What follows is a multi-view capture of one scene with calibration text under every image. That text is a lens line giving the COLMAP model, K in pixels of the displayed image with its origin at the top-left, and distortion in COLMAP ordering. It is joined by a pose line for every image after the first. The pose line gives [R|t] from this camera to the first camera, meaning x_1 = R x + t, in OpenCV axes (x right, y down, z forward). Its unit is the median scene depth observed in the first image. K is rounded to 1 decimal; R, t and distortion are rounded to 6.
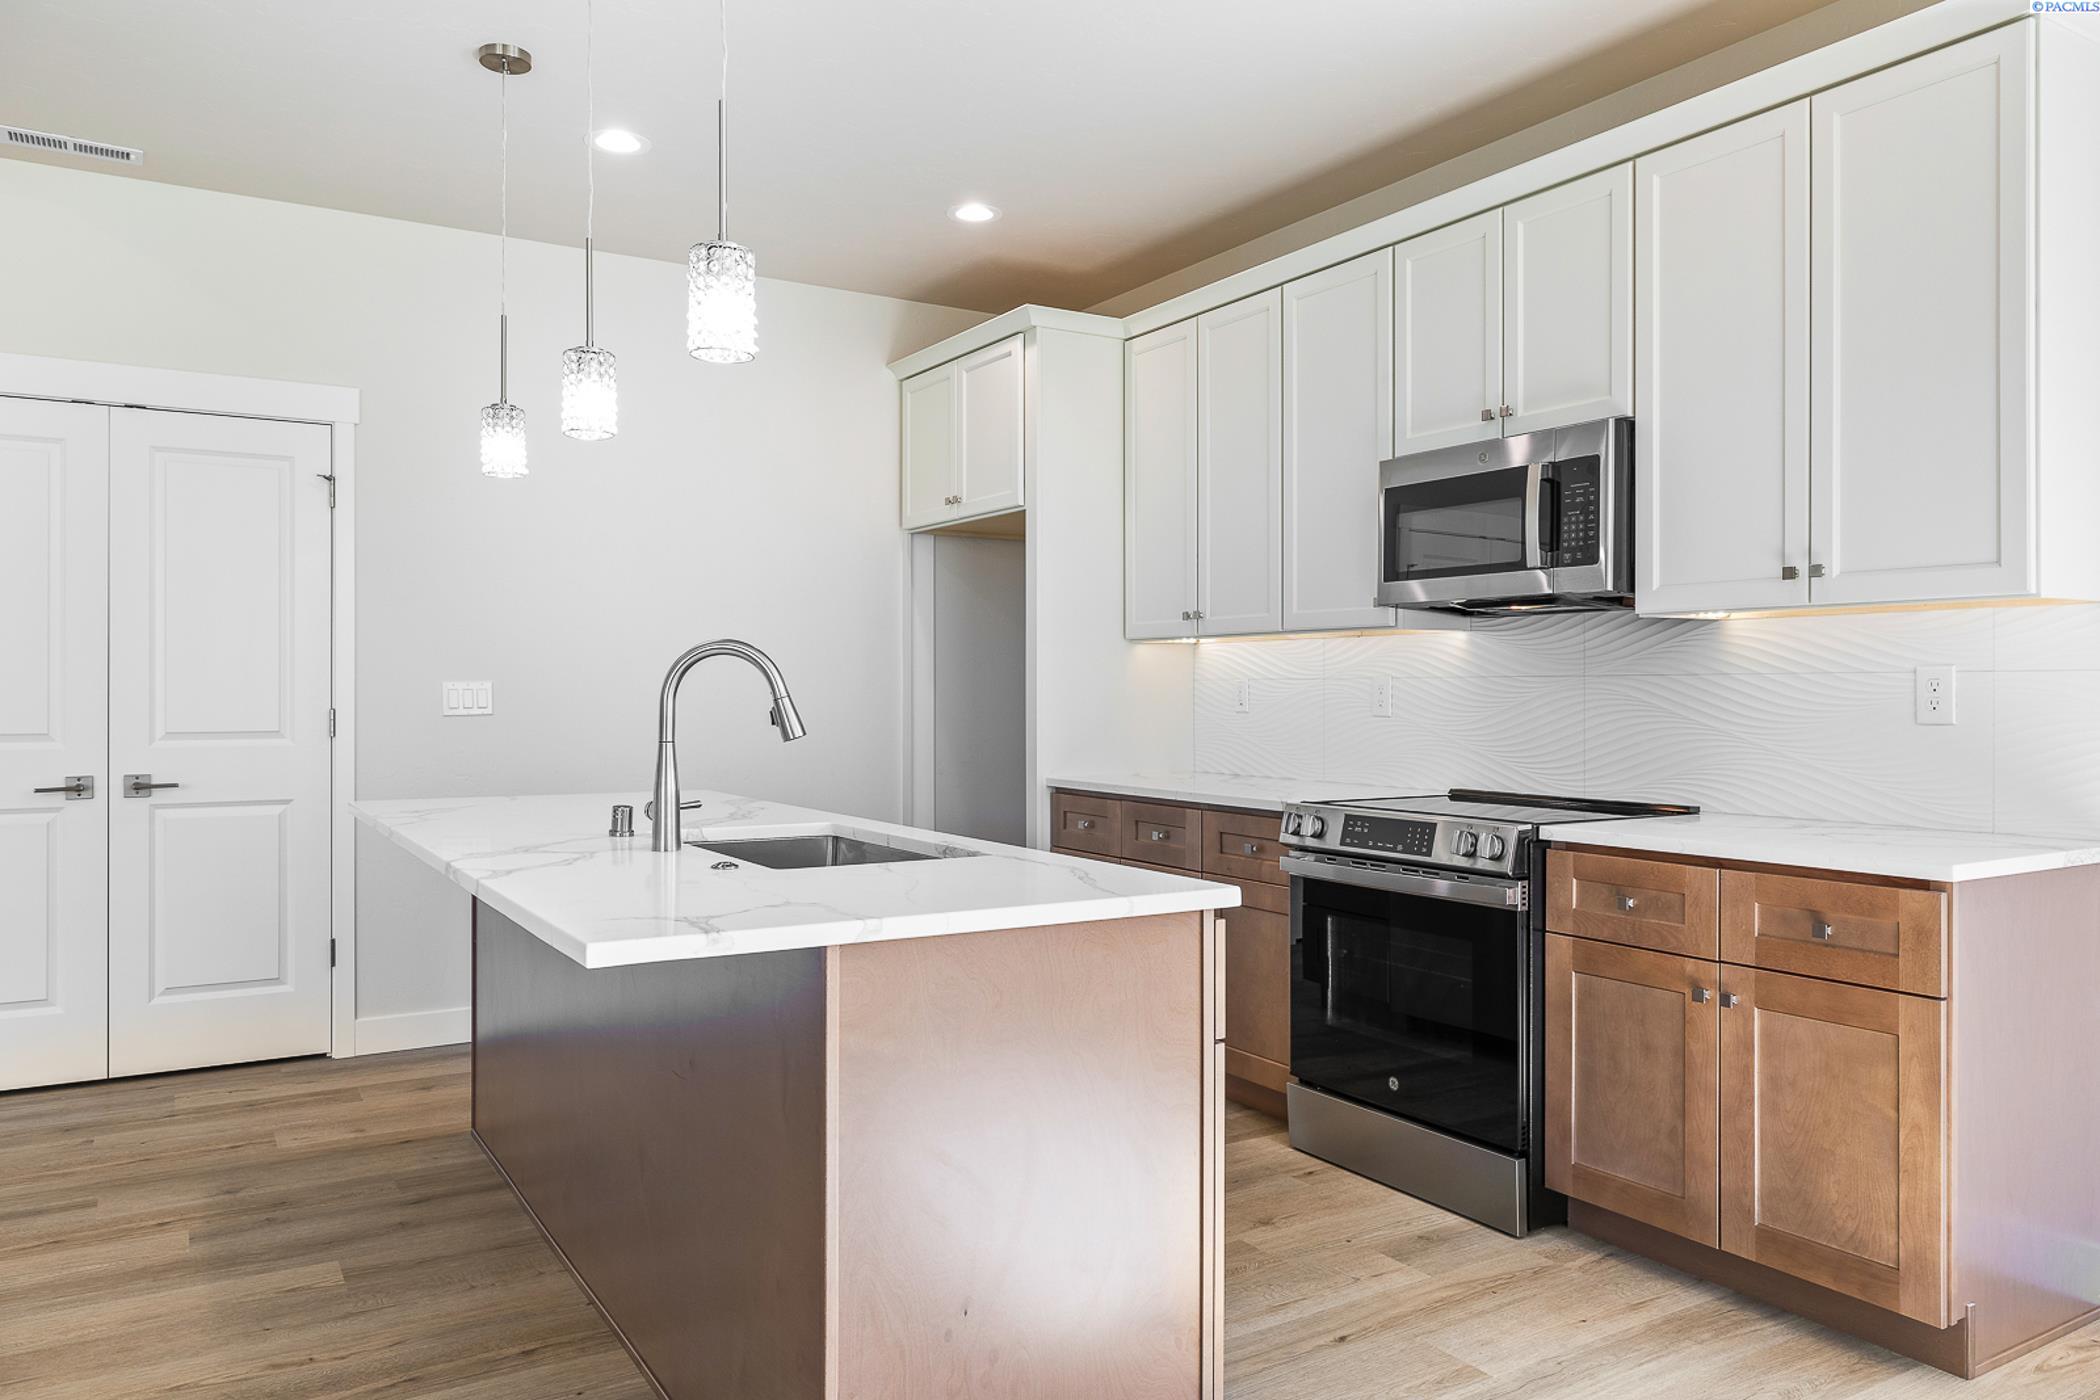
lens RADIAL K [[1454.3, 0, 1062.2], [0, 1454.3, 687.1], [0, 0, 1]] dist [0.002915, 0.004369]
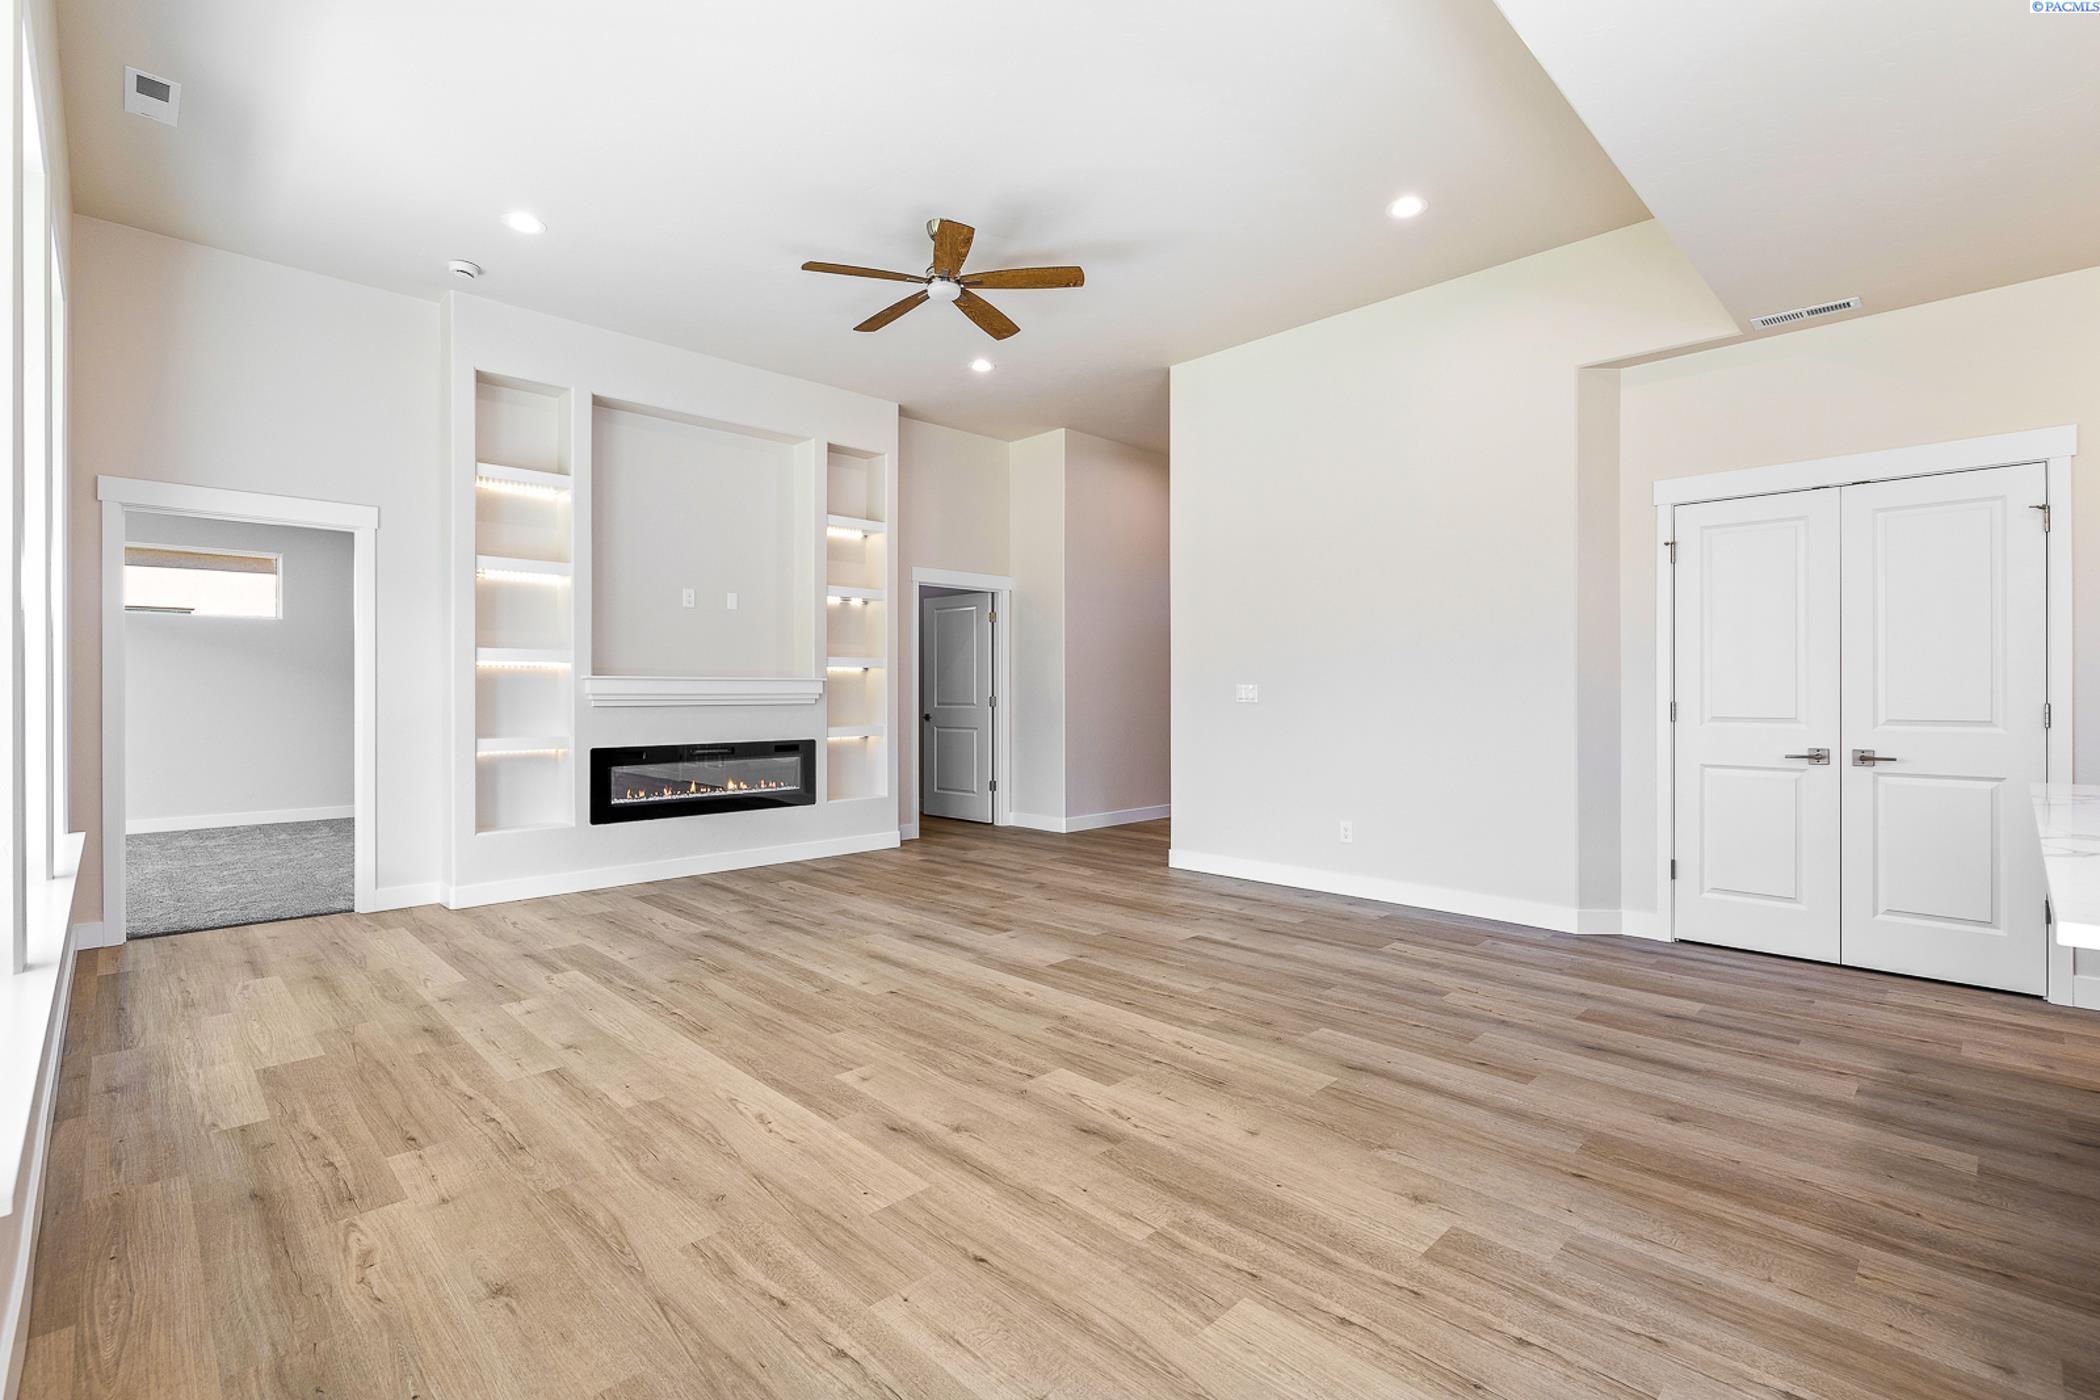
lens RADIAL K [[948.7, 0, 1027.9], [0, 948.7, 693.3], [0, 0, 1]] dist [-0.006174, 0.000618]
pose [[0.206446, 0.000637, -0.978458, 0.092917], [0.005327, 0.999984, 0.001775, 0.000946], [0.978444, -0.005578, 0.206439, 0.053915]]
